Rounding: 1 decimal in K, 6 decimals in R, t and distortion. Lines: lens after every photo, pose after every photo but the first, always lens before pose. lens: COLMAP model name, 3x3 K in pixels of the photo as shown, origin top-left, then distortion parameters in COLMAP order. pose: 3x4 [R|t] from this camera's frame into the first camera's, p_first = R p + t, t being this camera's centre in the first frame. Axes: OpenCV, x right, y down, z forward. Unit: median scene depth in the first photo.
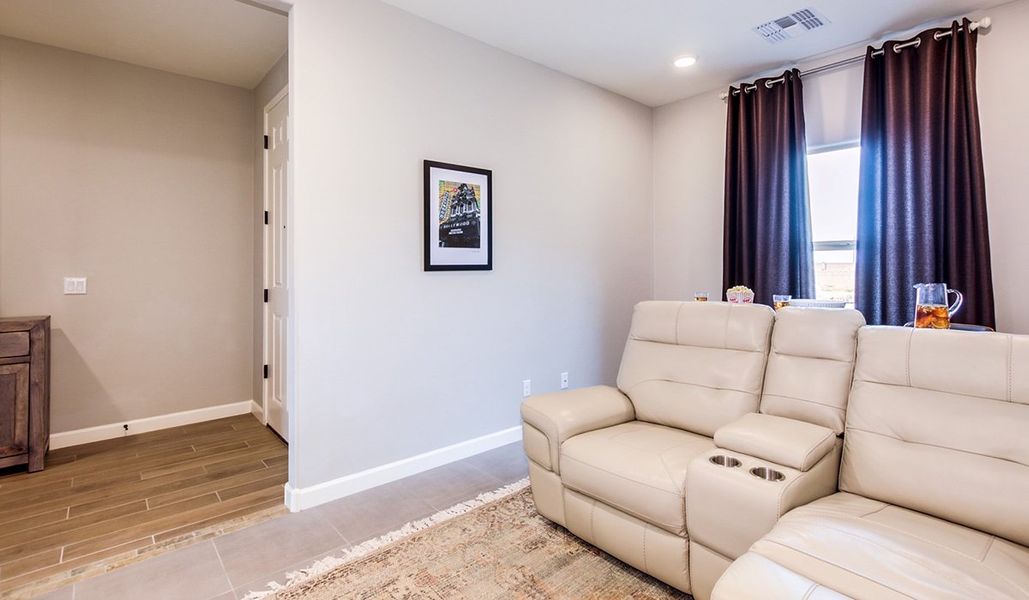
lens RADIAL K [[478.9, 0, 515.8], [0, 478.9, 266.2], [0, 0, 1]] dist [0.000009, 0.000138]
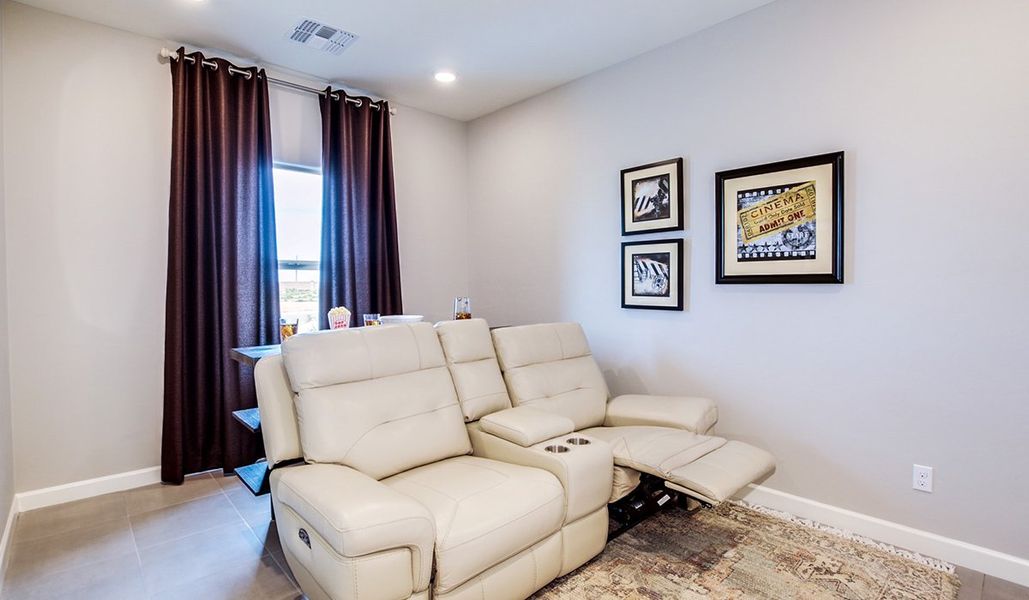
lens RADIAL K [[491.9, 0, 515.6], [0, 491.9, 288.7], [0, 0, 1]] dist [0.000249, 0.000114]
pose [[-0.026694, -0.003614, 0.999637, -0.414976], [0.006010, 0.999975, 0.003775, 0.006148], [-0.999626, 0.006108, -0.026671, 0.606963]]
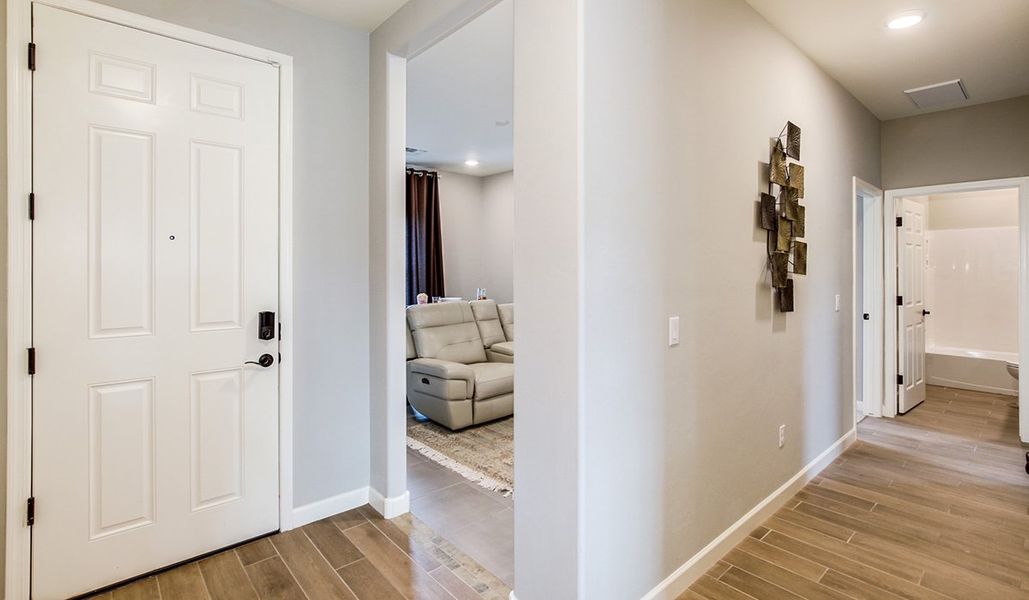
lens RADIAL K [[478.9, 0, 515.8], [0, 478.9, 266.2], [0, 0, 1]] dist [0.000009, 0.000138]
pose [[-0.009298, 0.010930, 0.999897, -1.211305], [0.003294, 0.999935, -0.010900, -0.034678], [-0.999951, 0.003192, -0.009334, 0.576206]]
